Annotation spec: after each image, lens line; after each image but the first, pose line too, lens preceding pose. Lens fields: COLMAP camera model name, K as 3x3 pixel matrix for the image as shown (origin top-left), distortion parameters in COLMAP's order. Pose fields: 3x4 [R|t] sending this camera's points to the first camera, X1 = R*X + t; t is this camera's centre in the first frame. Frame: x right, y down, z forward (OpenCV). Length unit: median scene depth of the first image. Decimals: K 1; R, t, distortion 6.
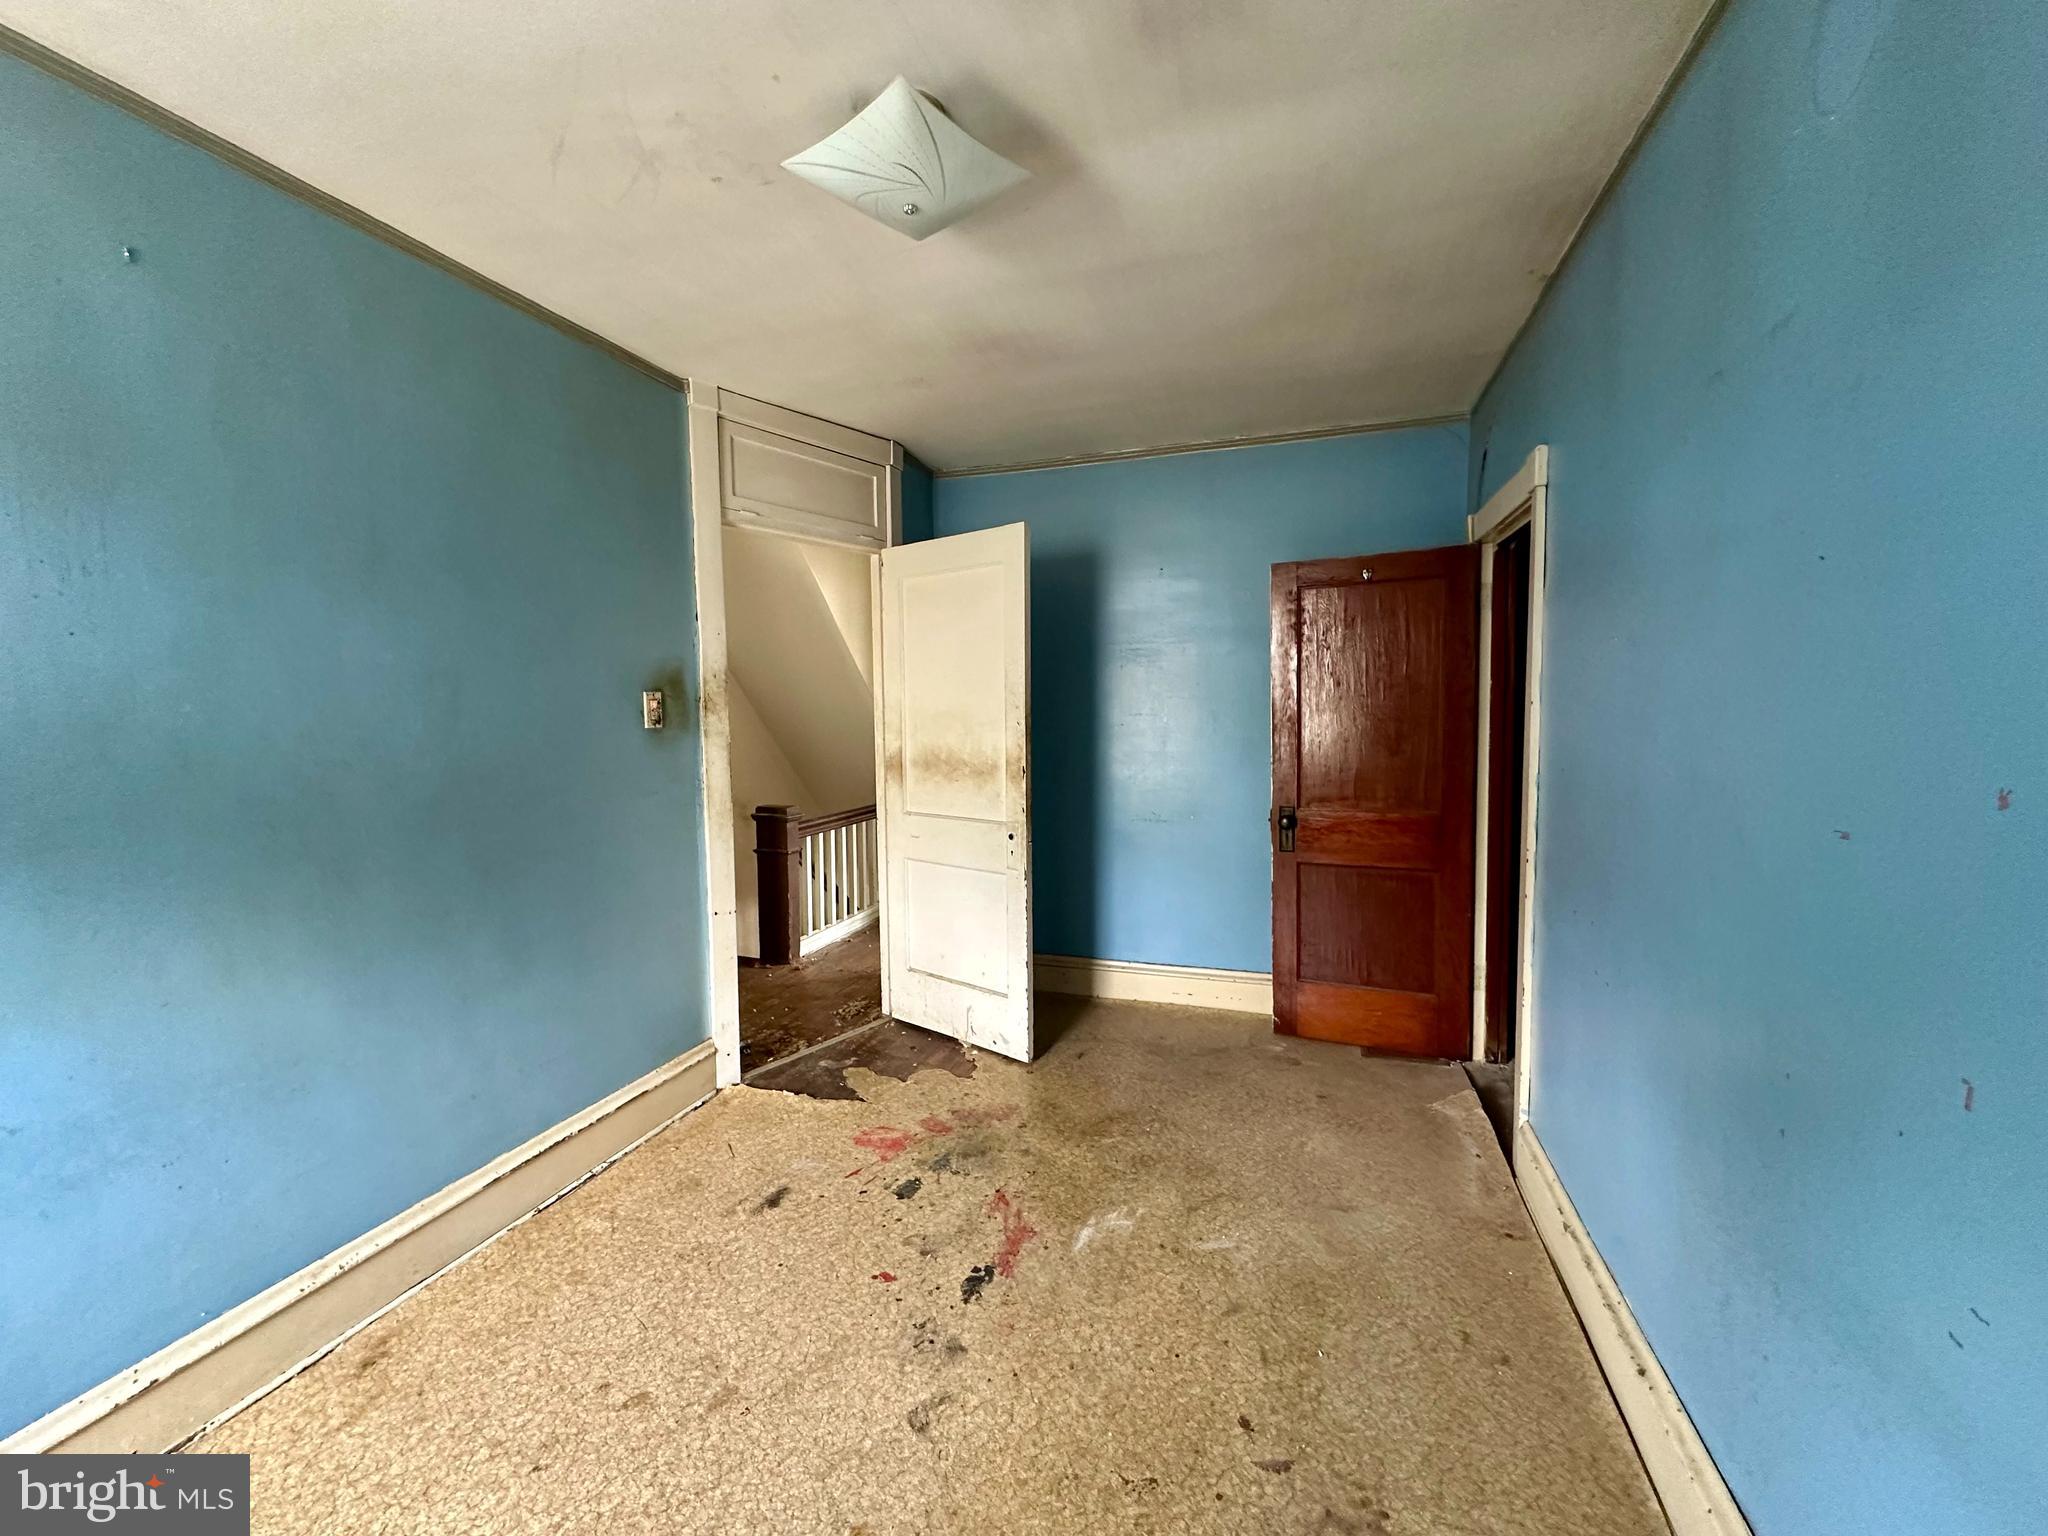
lens RADIAL K [[820.7, 0, 1020.7], [0, 820.7, 766.2], [0, 0, 1]] dist [-0.000233, -0.000129]
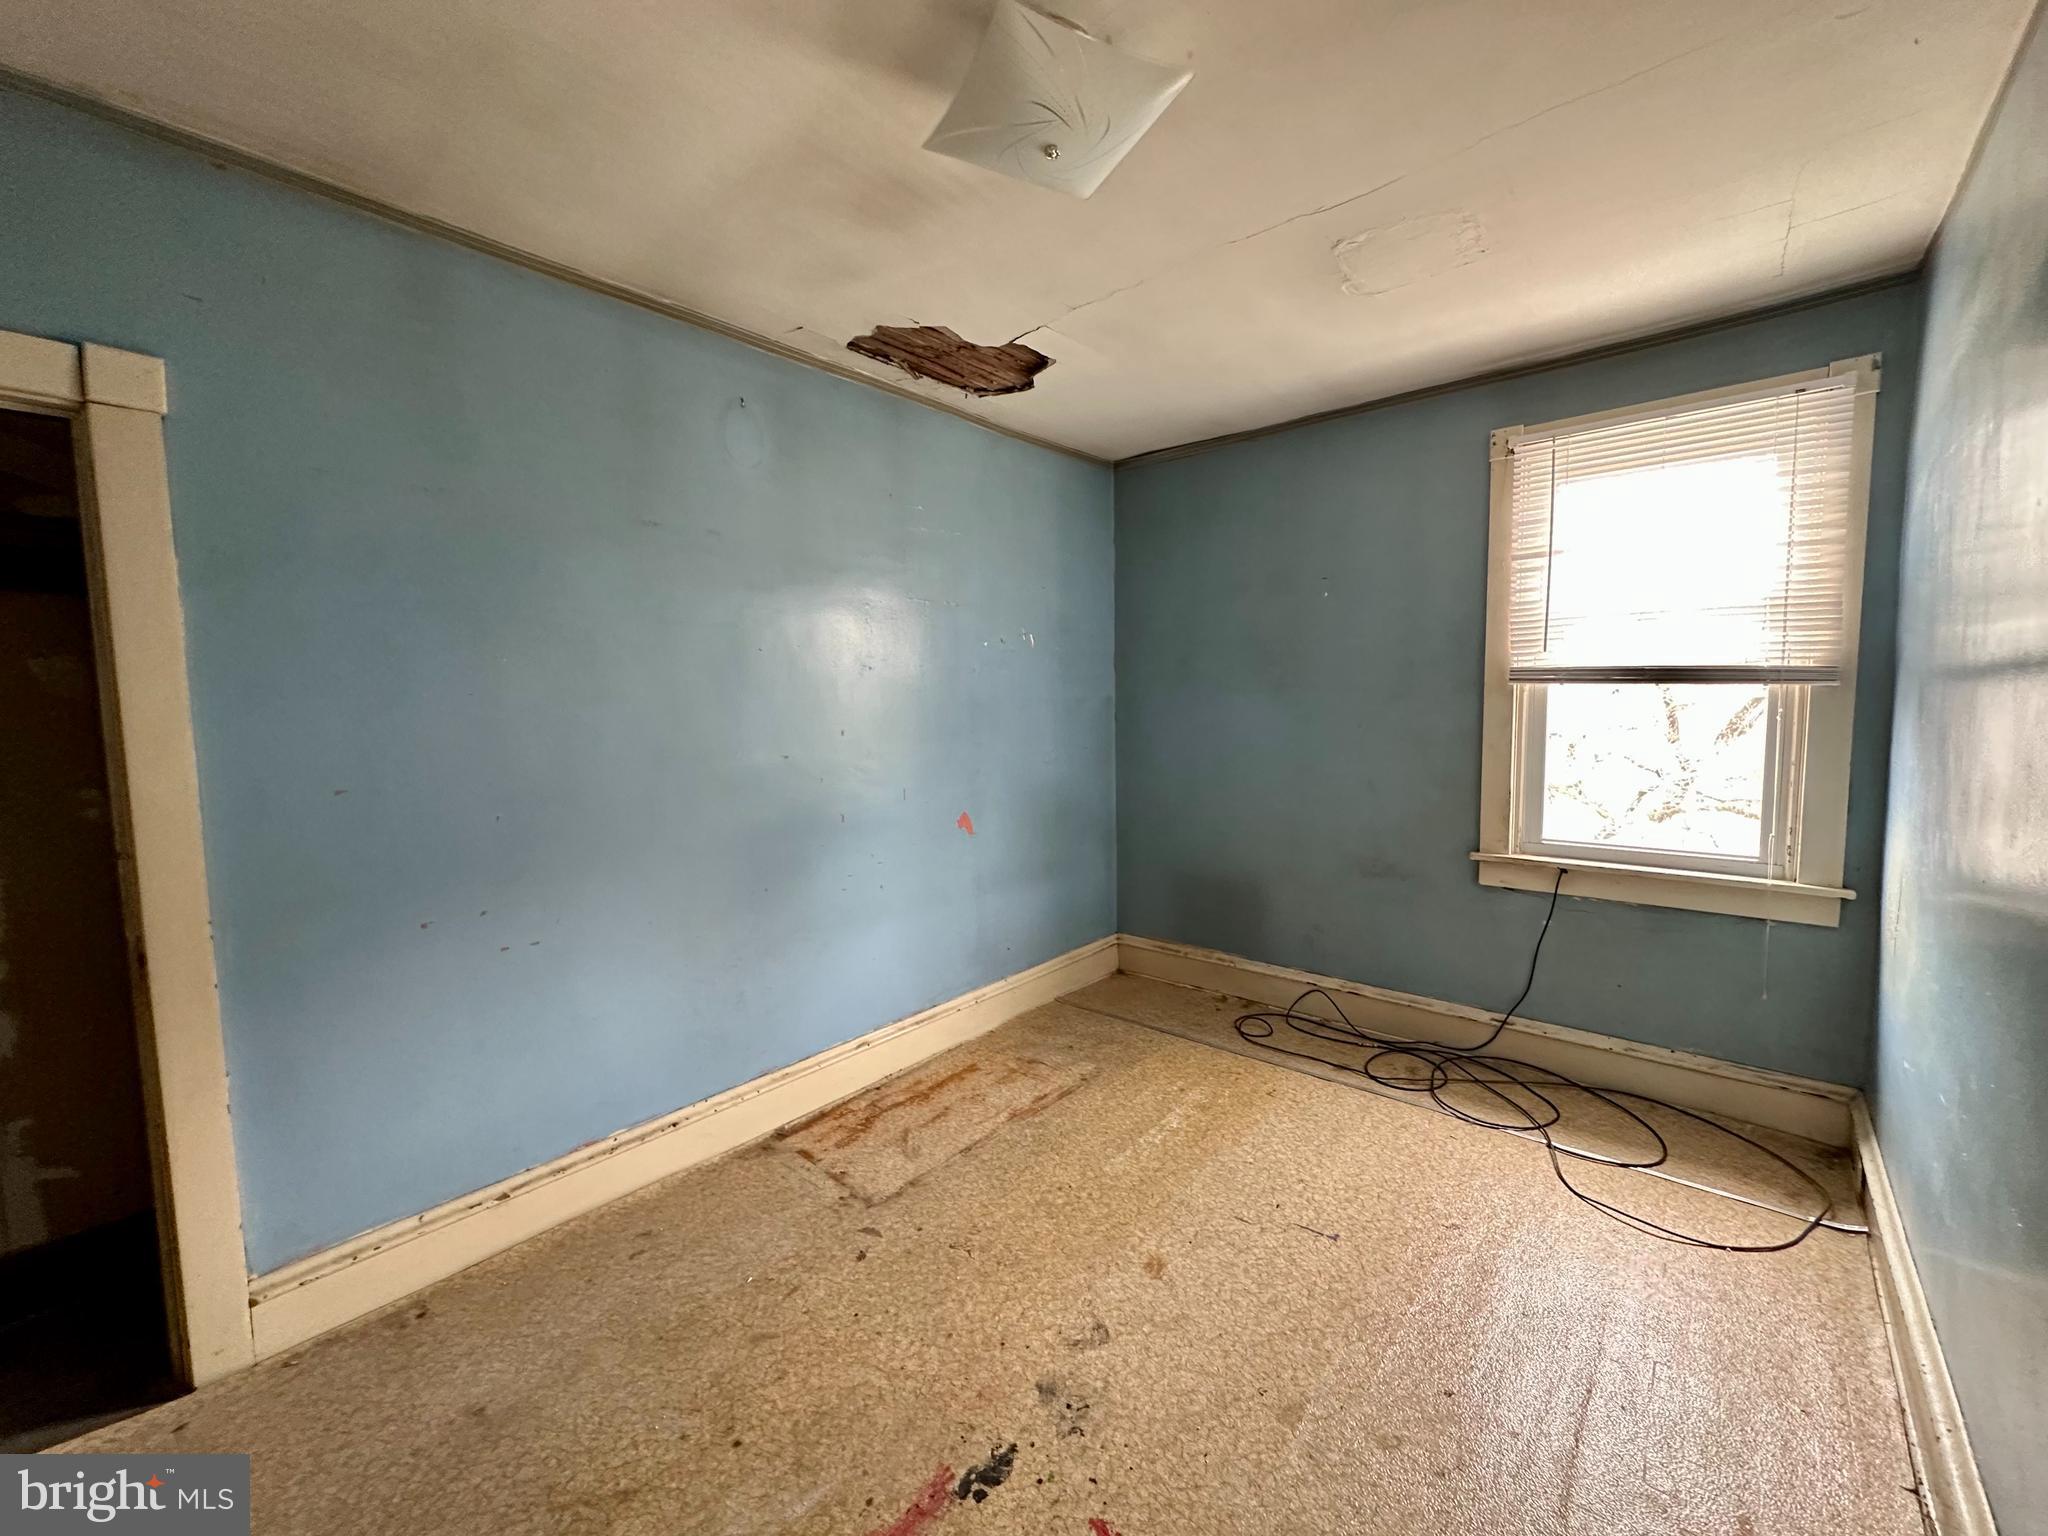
lens RADIAL K [[820.7, 0, 1020.7], [0, 820.7, 766.2], [0, 0, 1]] dist [-0.000233, -0.000129]
pose [[-0.923680, -0.002005, 0.383159, -0.410263], [0.056457, 0.988359, 0.141274, -0.125026], [-0.378982, 0.152124, -0.912815, 1.764982]]
